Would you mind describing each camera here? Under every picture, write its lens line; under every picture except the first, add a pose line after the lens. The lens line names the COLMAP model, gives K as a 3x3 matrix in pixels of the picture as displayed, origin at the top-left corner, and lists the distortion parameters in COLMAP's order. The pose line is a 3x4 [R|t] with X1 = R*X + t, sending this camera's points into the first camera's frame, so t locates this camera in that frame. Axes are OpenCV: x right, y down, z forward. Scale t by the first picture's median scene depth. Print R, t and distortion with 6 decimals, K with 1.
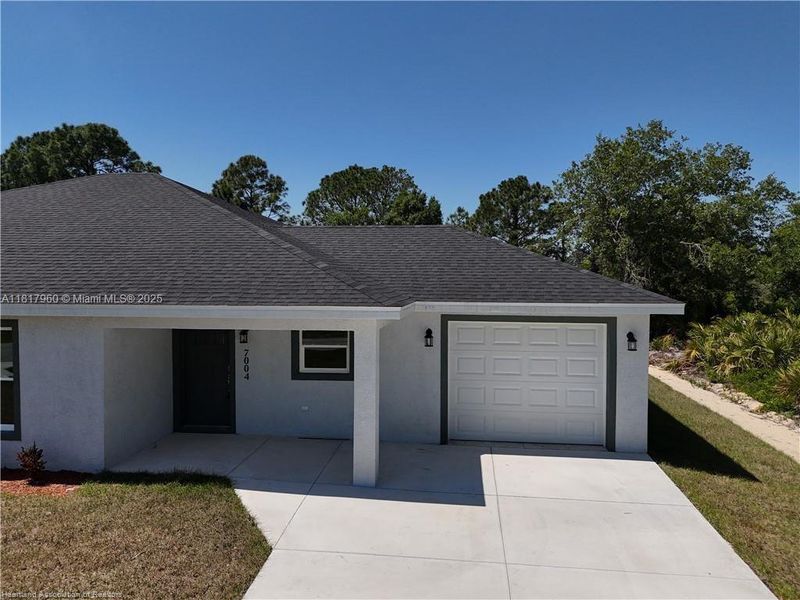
lens RADIAL K [[595.1, 0, 390.0], [0, 595.1, 297.6], [0, 0, 1]] dist [0.089278, -0.103096]
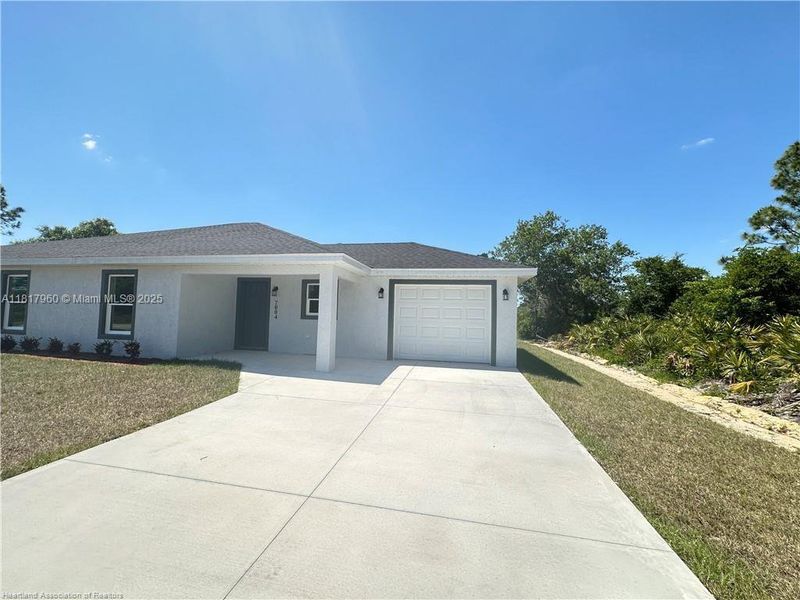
lens RADIAL K [[318.4, 0, 398.3], [0, 318.4, 301.6], [0, 0, 1]] dist [-0.000717, 0.000108]
pose [[0.996224, 0.020982, -0.084243, 0.175484], [-0.028955, 0.995098, -0.094557, 0.162755], [0.081846, 0.096639, 0.991949, 0.138580]]
